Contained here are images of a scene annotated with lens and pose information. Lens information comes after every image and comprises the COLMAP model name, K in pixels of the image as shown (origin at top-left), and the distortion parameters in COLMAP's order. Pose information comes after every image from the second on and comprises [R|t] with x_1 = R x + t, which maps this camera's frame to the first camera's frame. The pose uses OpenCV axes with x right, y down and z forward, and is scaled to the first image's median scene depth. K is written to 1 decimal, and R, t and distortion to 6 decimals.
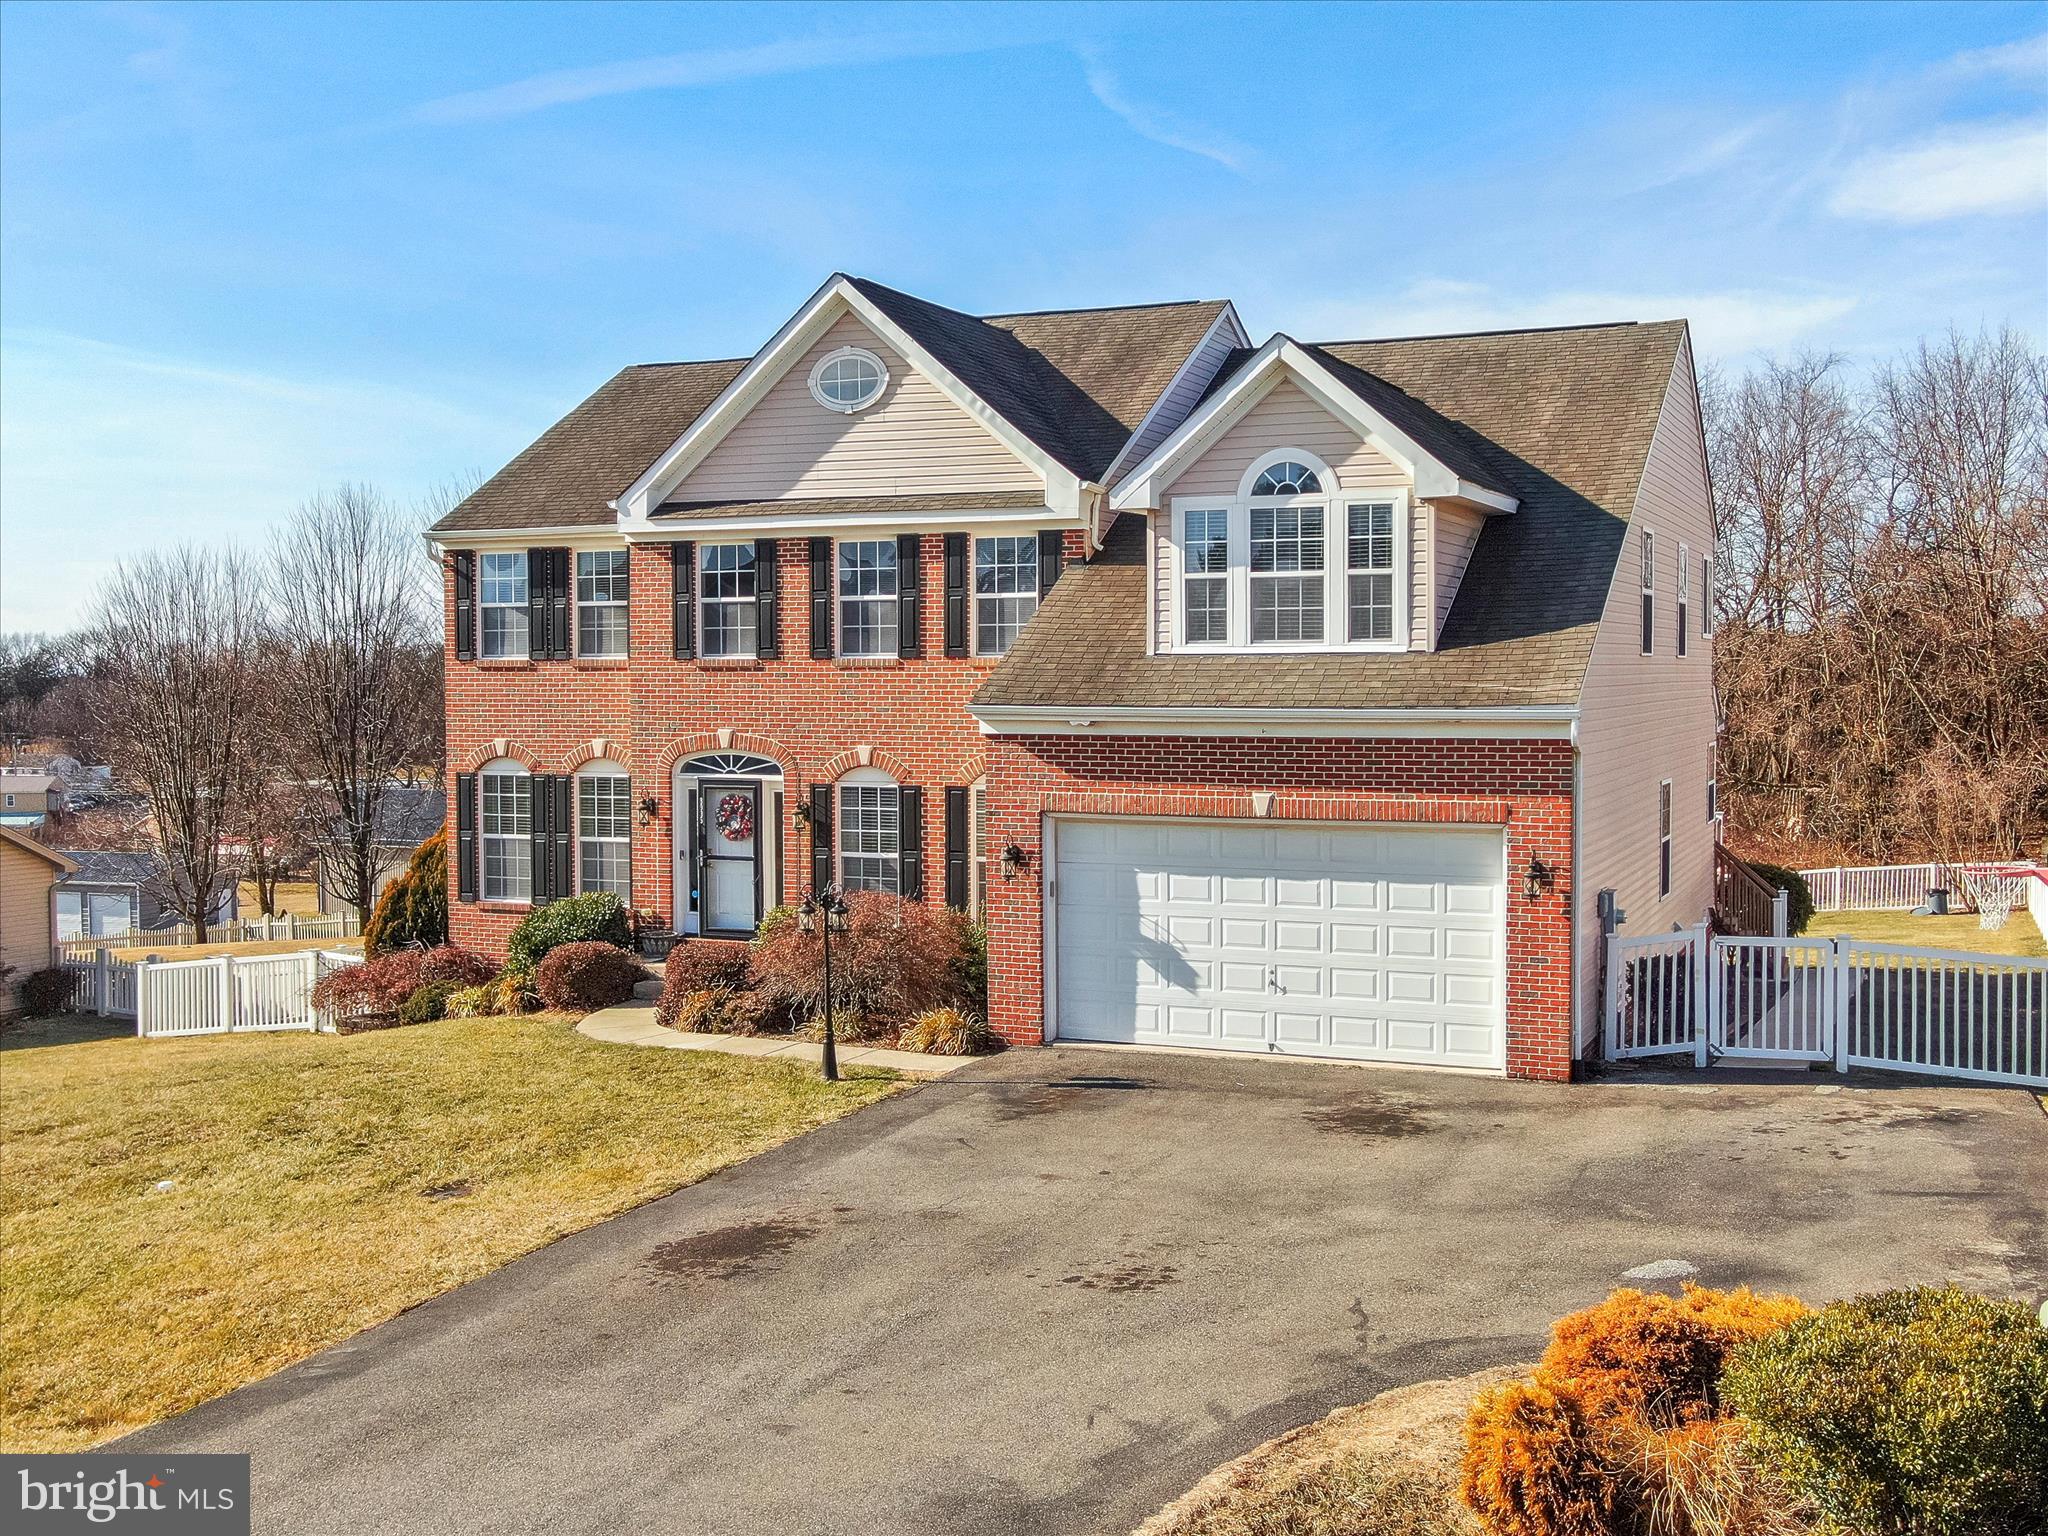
lens RADIAL K [[2136.1, 0, 1024.0], [0, 2136.1, 768.0], [0, 0, 1]] dist [-0.022493, 0.035891]
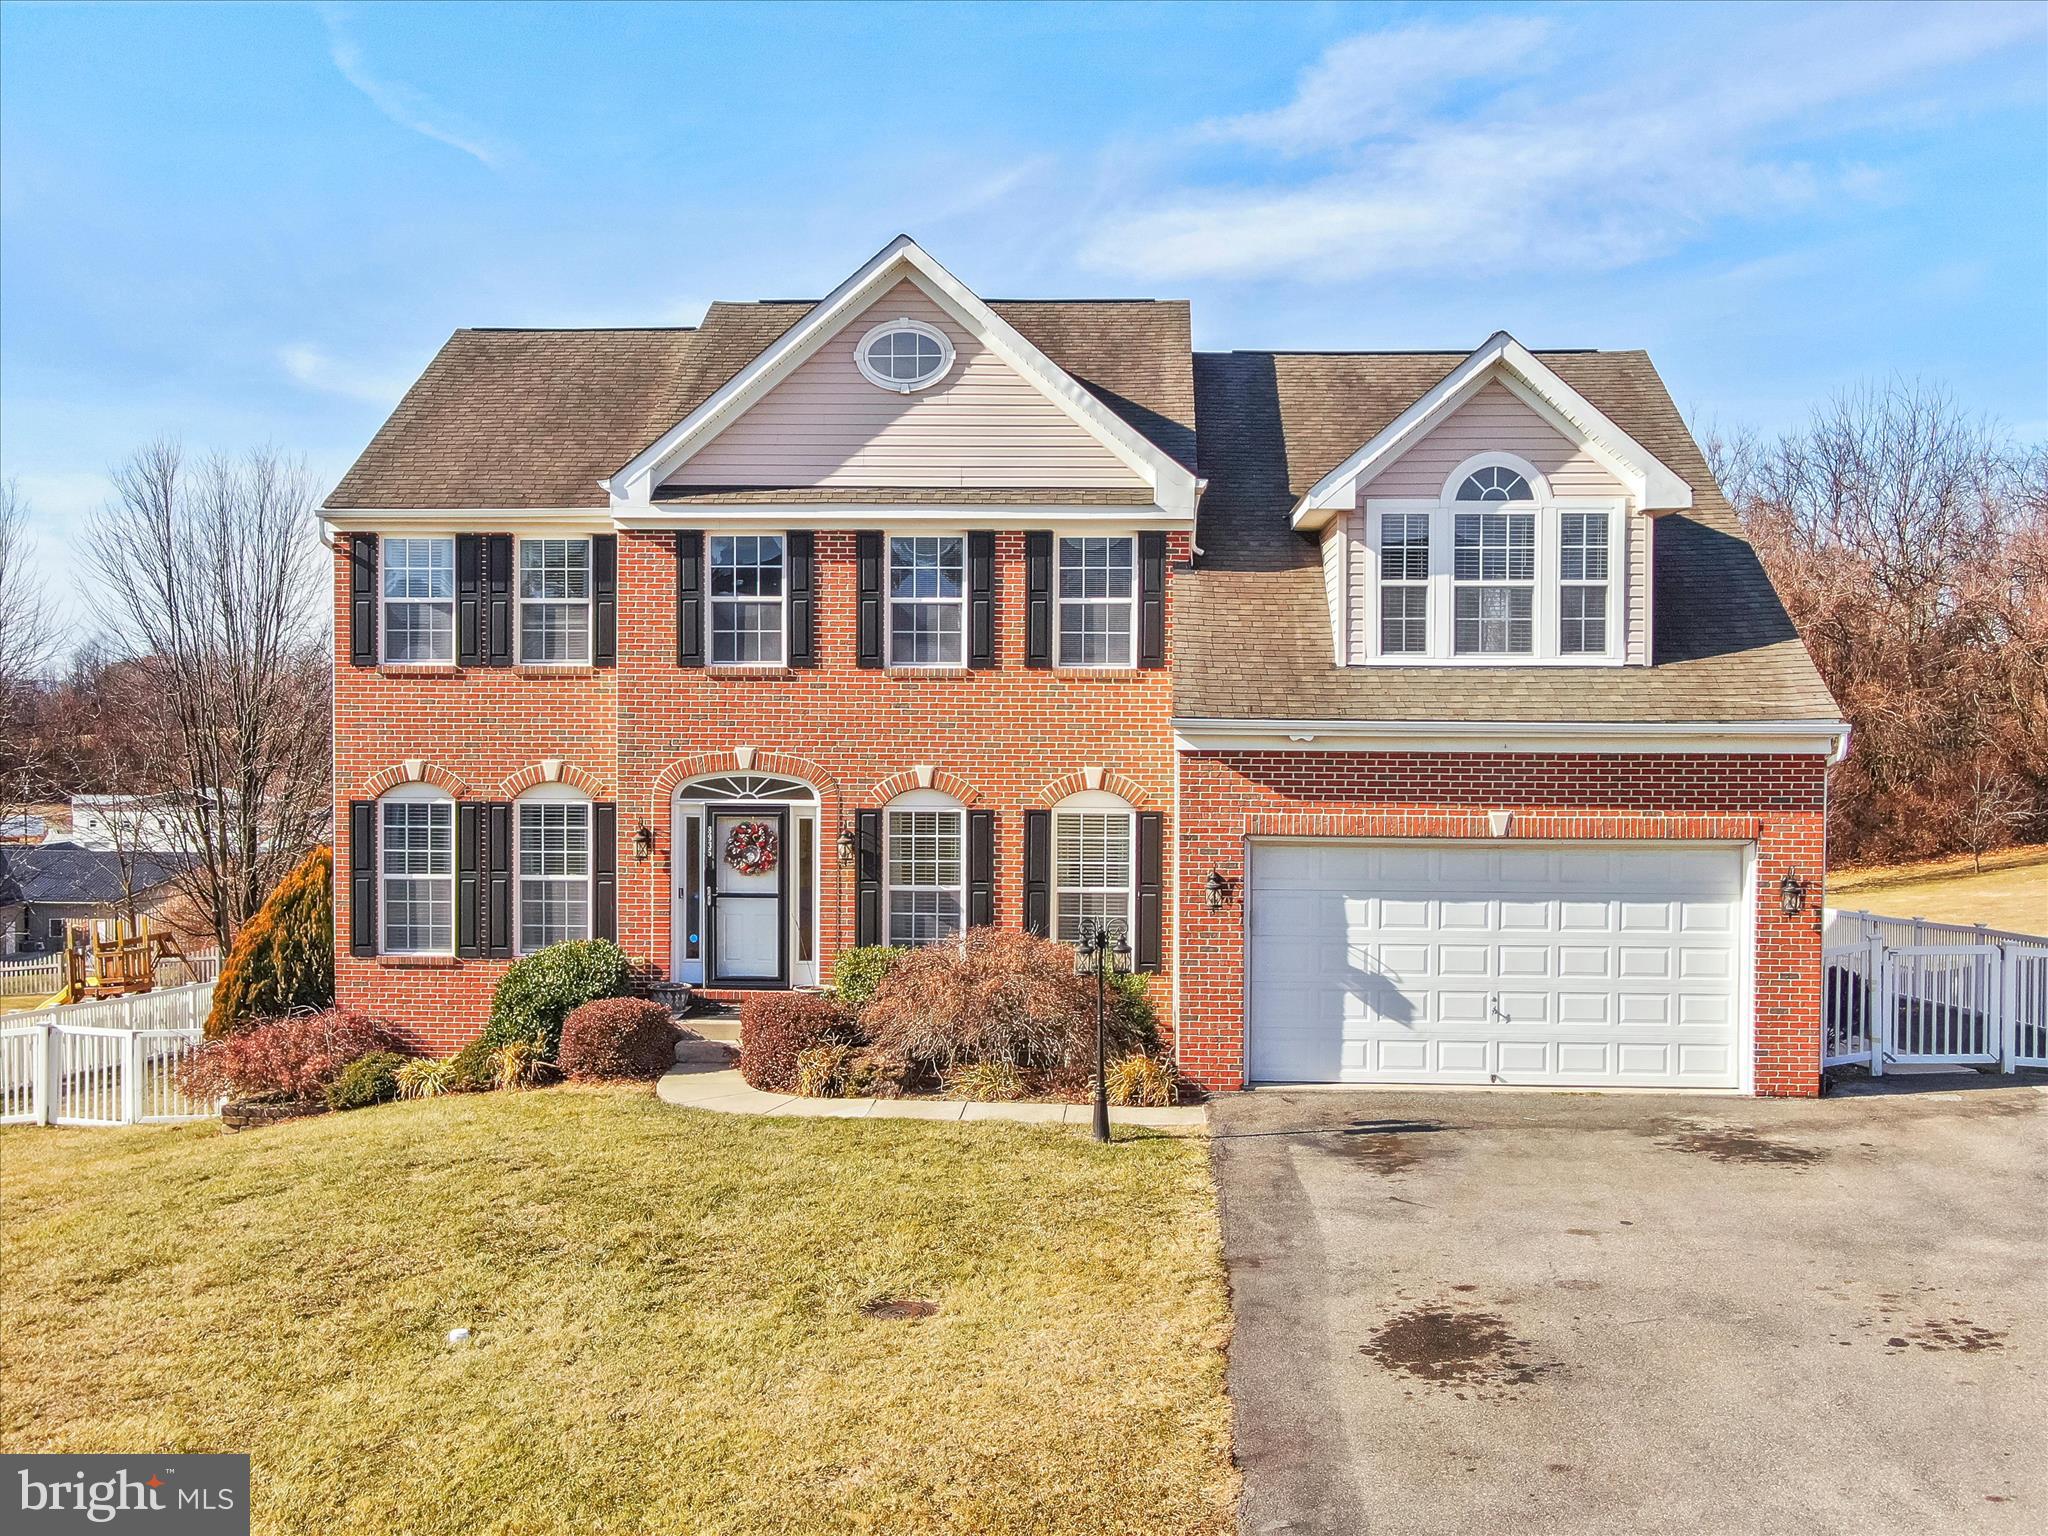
lens RADIAL K [[2136.1, 0, 1024.0], [0, 2136.1, 768.0], [0, 0, 1]] dist [-0.022493, 0.035891]
pose [[0.938540, -0.003111, 0.345156, -0.356907], [0.007910, 0.999891, -0.012498, 0.002111], [-0.345079, 0.014461, 0.938462, 0.154096]]
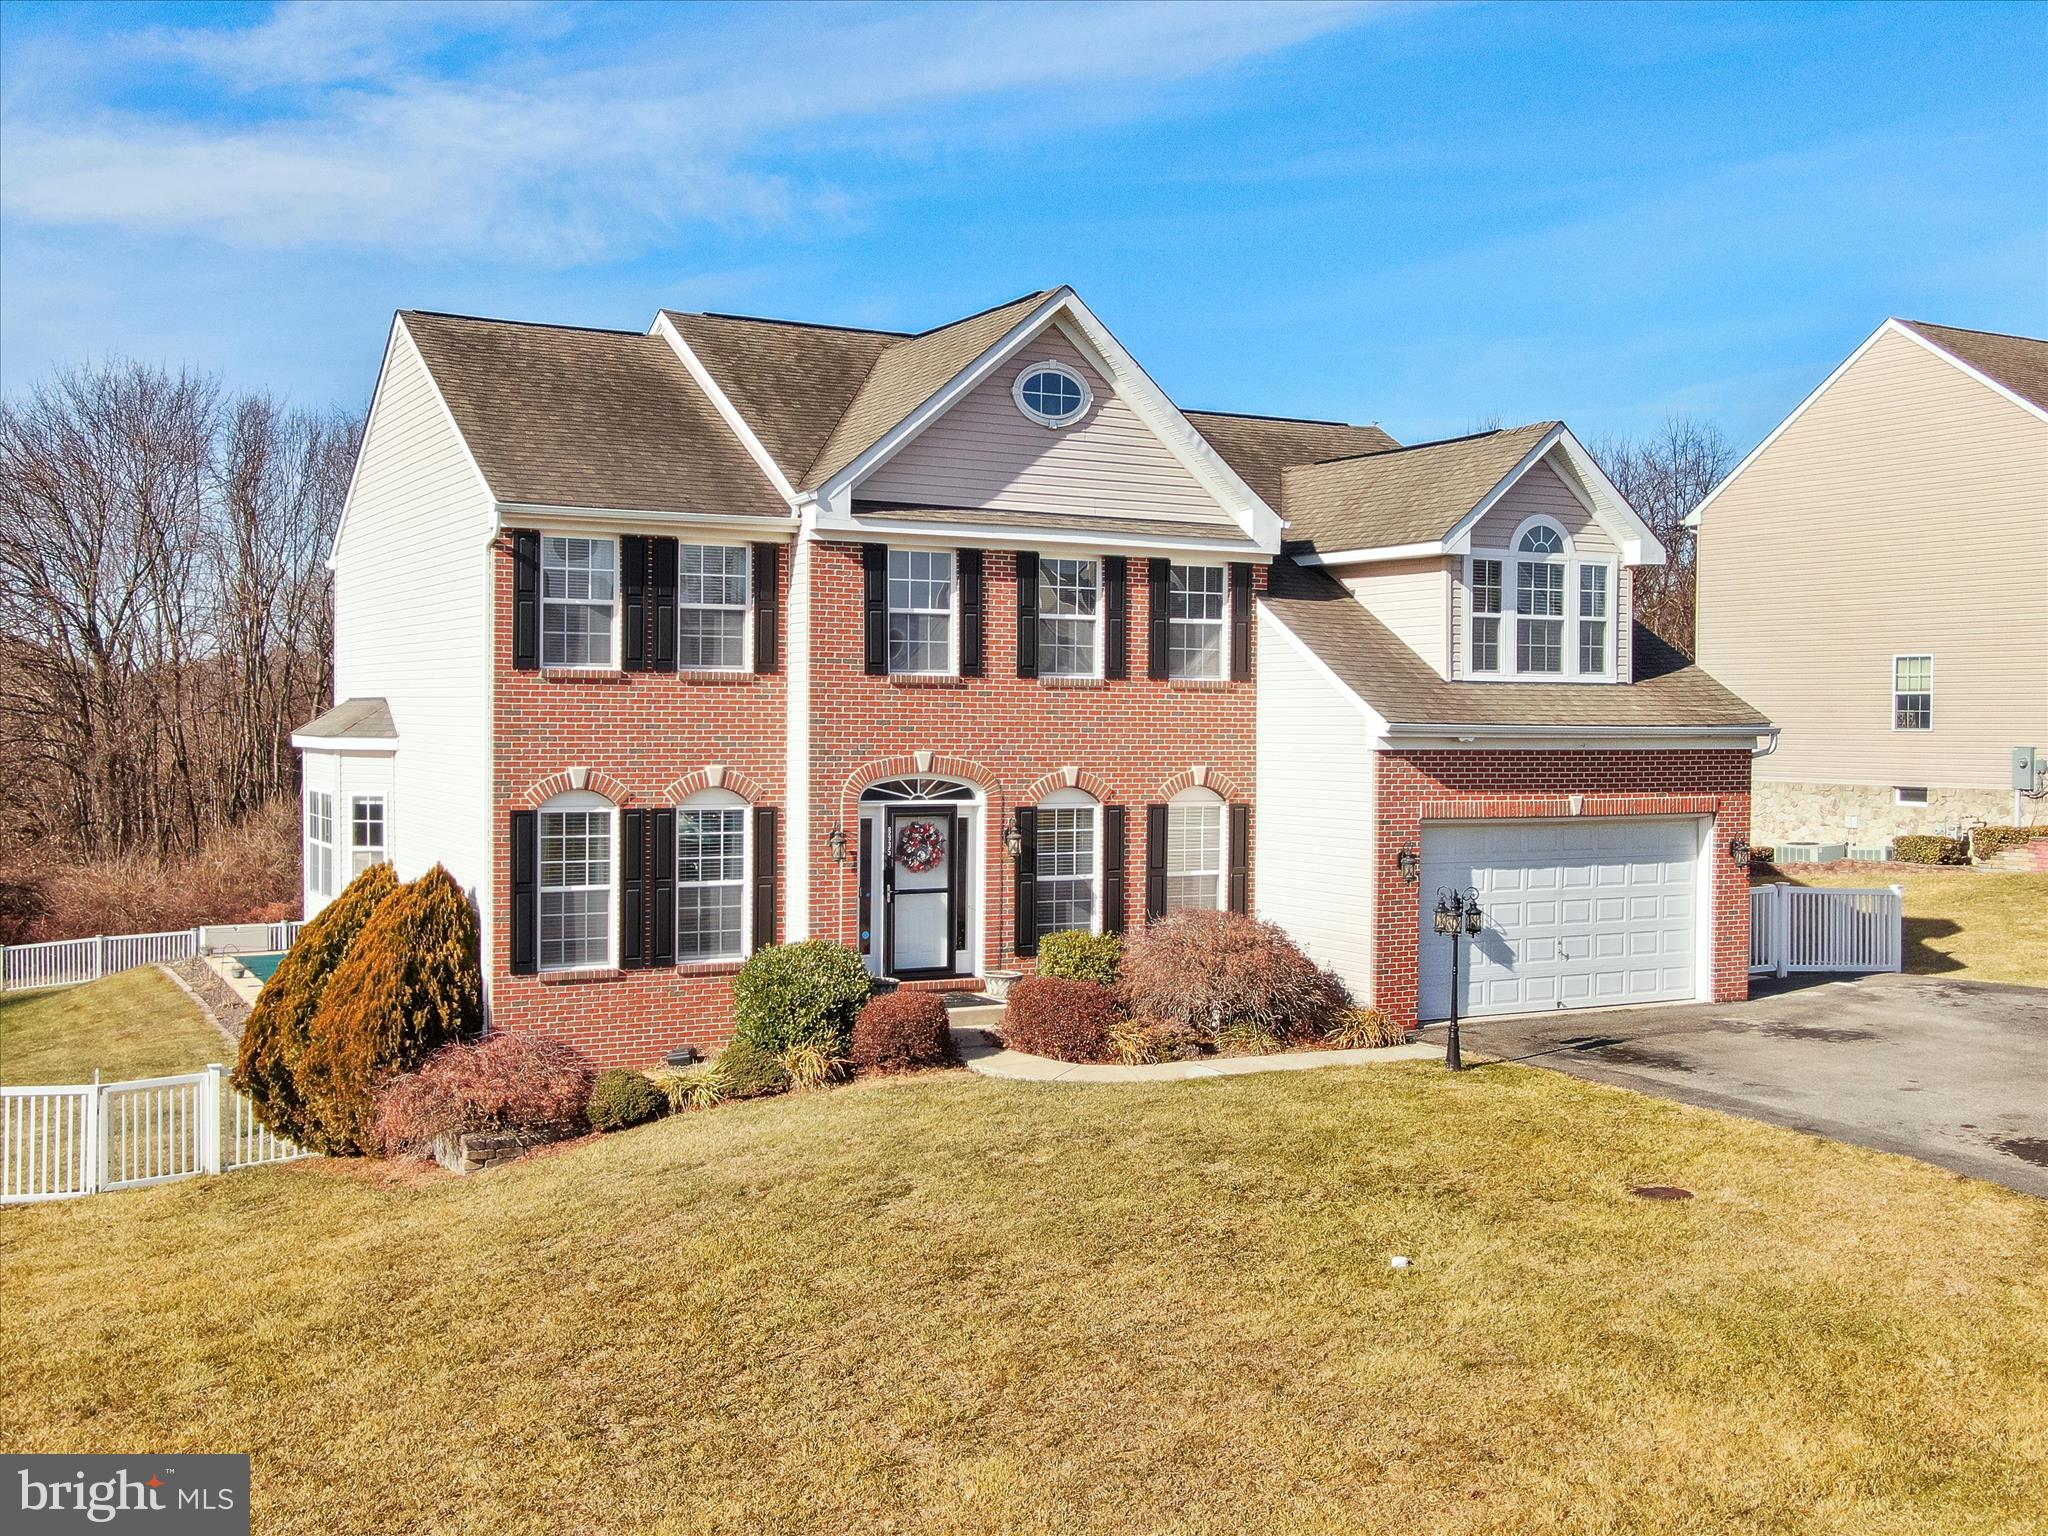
lens RADIAL K [[2097.1, 0, 1024.0], [0, 2097.1, 768.0], [0, 0, 1]] dist [-0.005602, -0.005762]
pose [[0.614131, -0.013466, 0.789089, -0.885630], [0.026199, 0.999651, -0.003330, -0.007346], [-0.788769, 0.022718, 0.614270, 0.438126]]
